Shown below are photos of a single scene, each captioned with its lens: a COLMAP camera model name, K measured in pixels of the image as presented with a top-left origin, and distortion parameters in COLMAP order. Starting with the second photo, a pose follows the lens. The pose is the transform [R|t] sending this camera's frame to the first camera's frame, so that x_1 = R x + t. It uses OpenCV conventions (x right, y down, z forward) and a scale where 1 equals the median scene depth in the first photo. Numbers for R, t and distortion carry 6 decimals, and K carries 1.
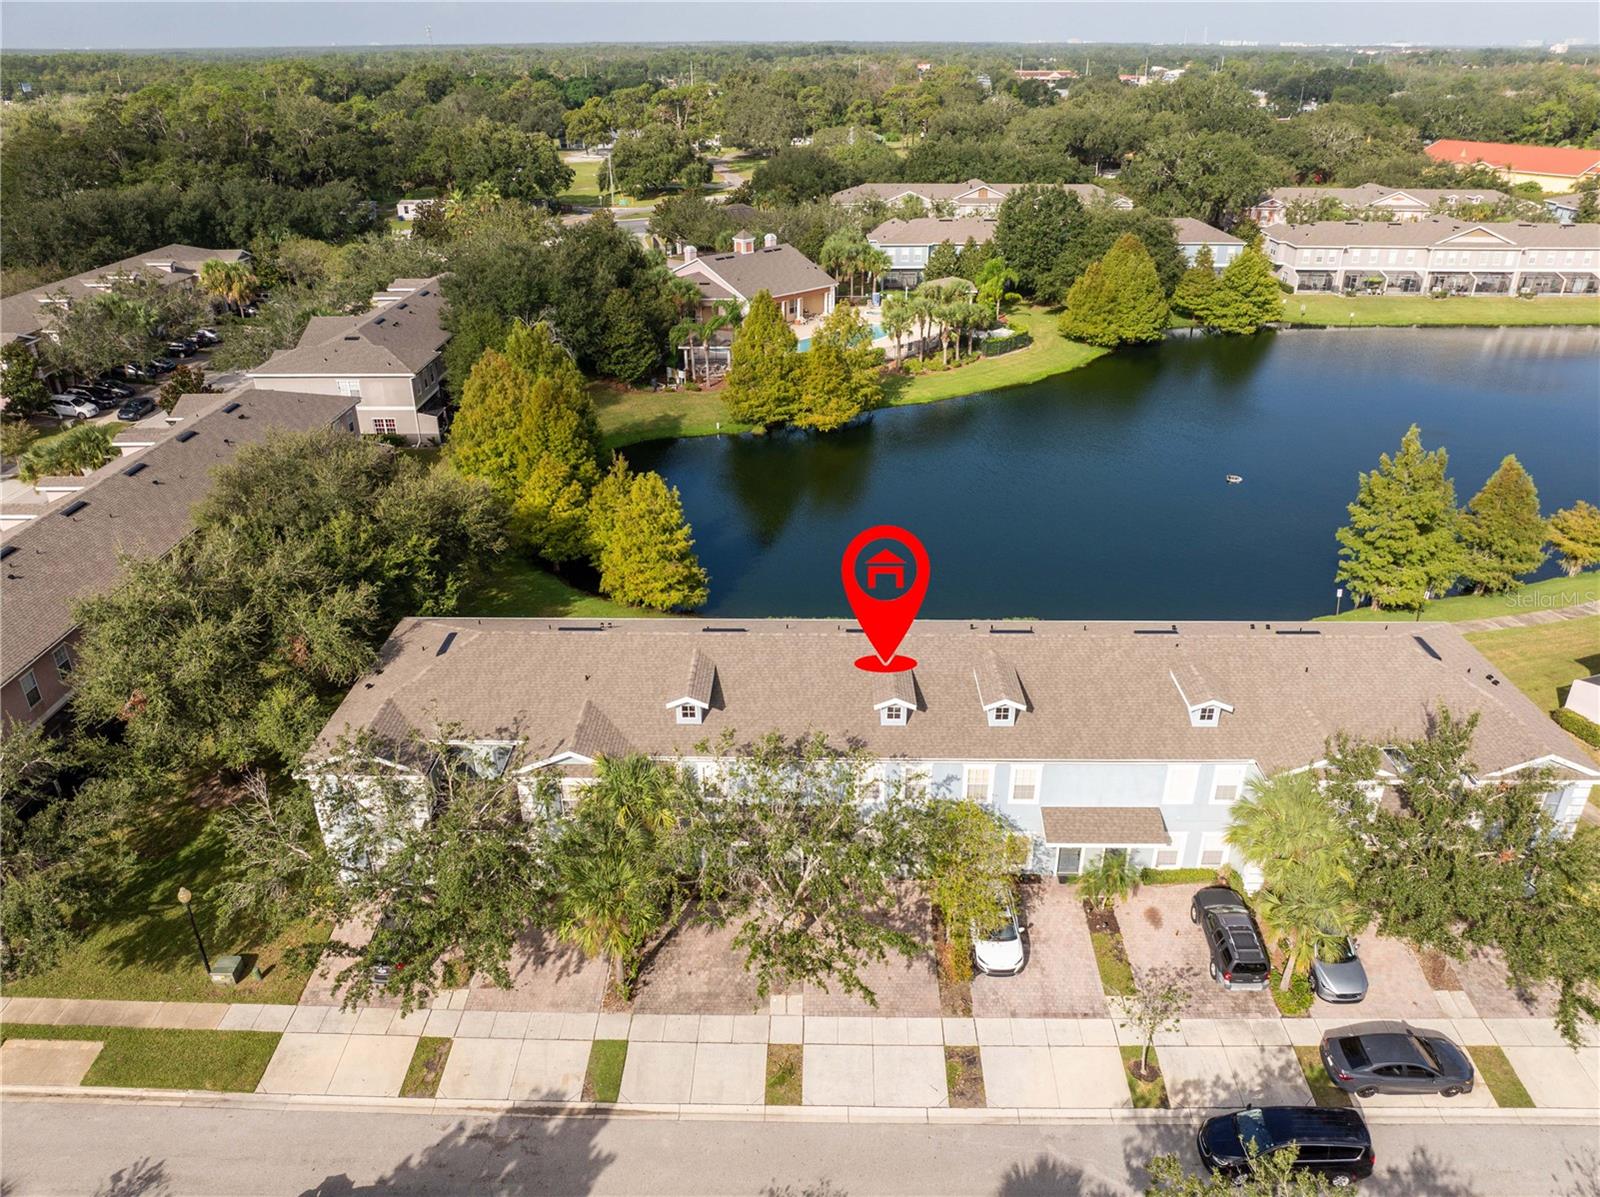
lens RADIAL K [[1116.1, 0, 800.0], [0, 1116.1, 598.5], [0, 0, 1]] dist [-0.031165, -0.004130]
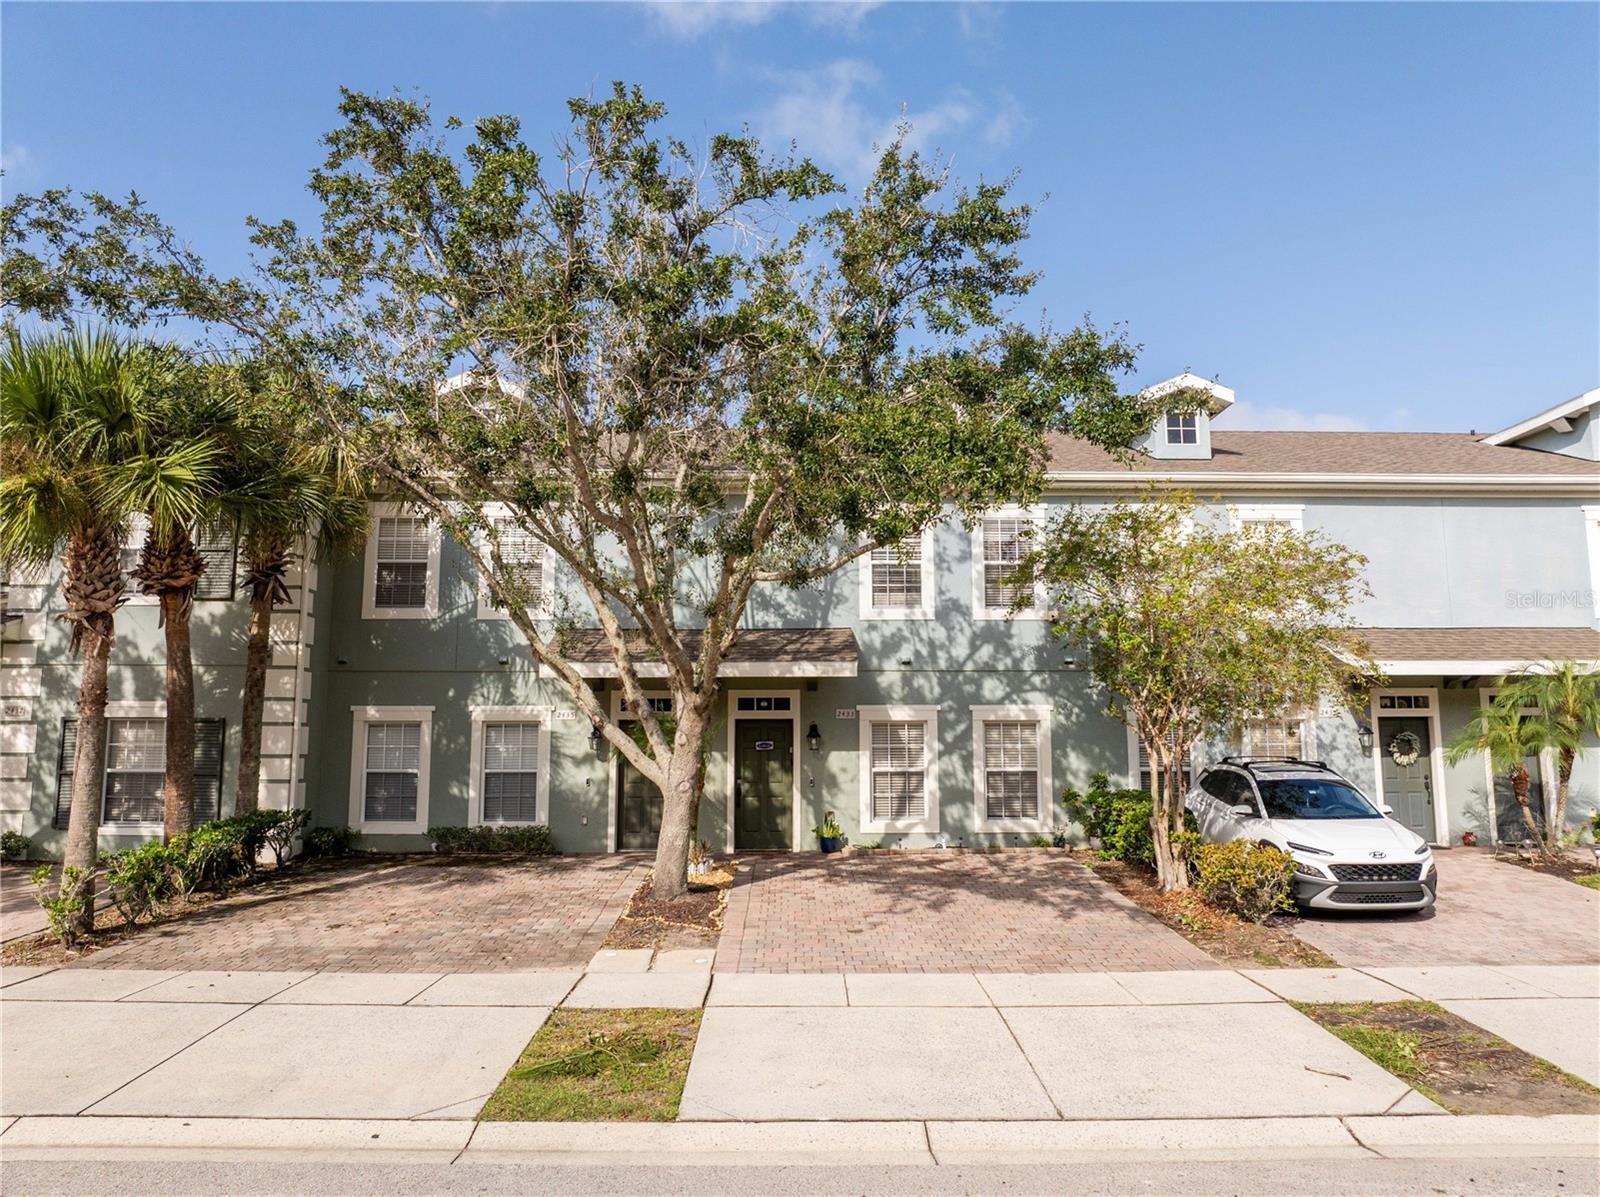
lens RADIAL K [[1116.1, 0, 800.0], [0, 1116.1, 598.5], [0, 0, 1]] dist [-0.031165, -0.004130]
pose [[0.999383, 0.006897, 0.034429, 0.014632], [0.013167, 0.835356, -0.549552, 0.462385], [-0.032550, 0.549666, 0.834750, 0.755894]]
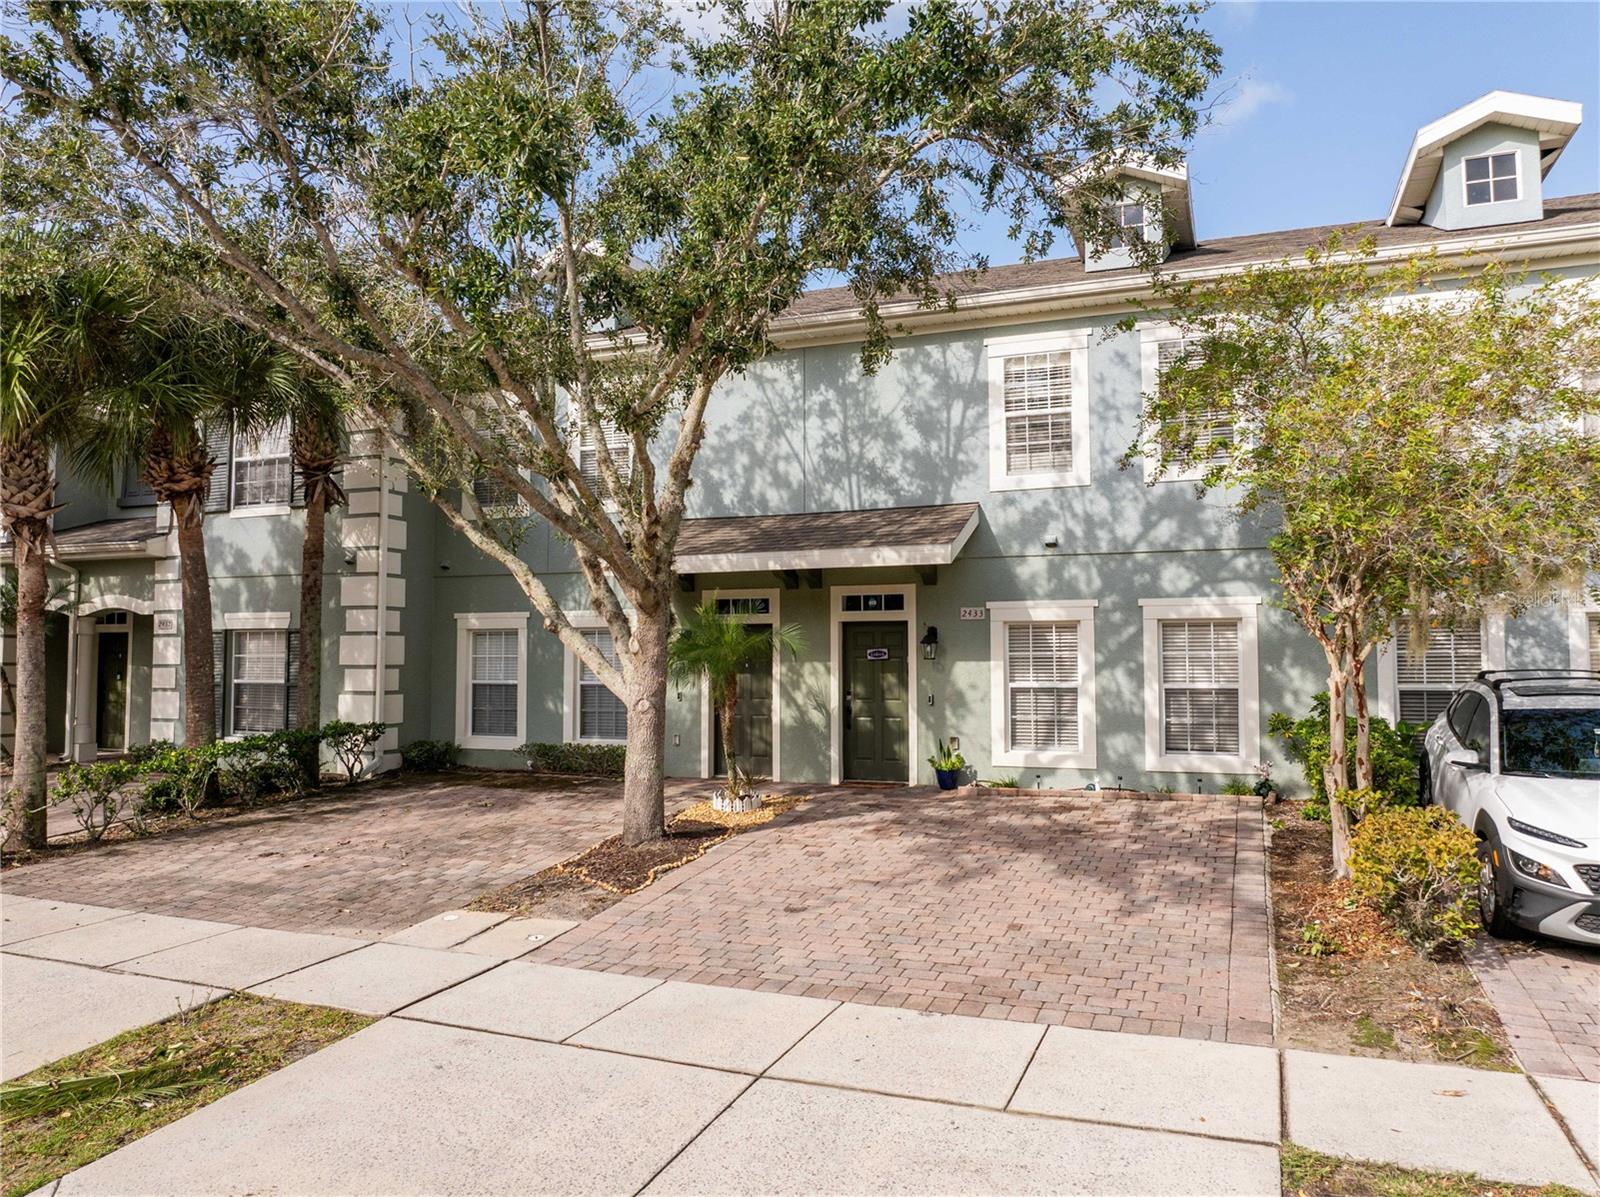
lens RADIAL K [[1116.1, 0, 800.0], [0, 1116.1, 598.5], [0, 0, 1]] dist [-0.031165, -0.004130]
pose [[0.937406, -0.016598, -0.347843, 0.122904], [-0.152633, 0.878224, -0.453240, 0.415248], [0.313007, 0.477962, 0.820719, 0.853607]]
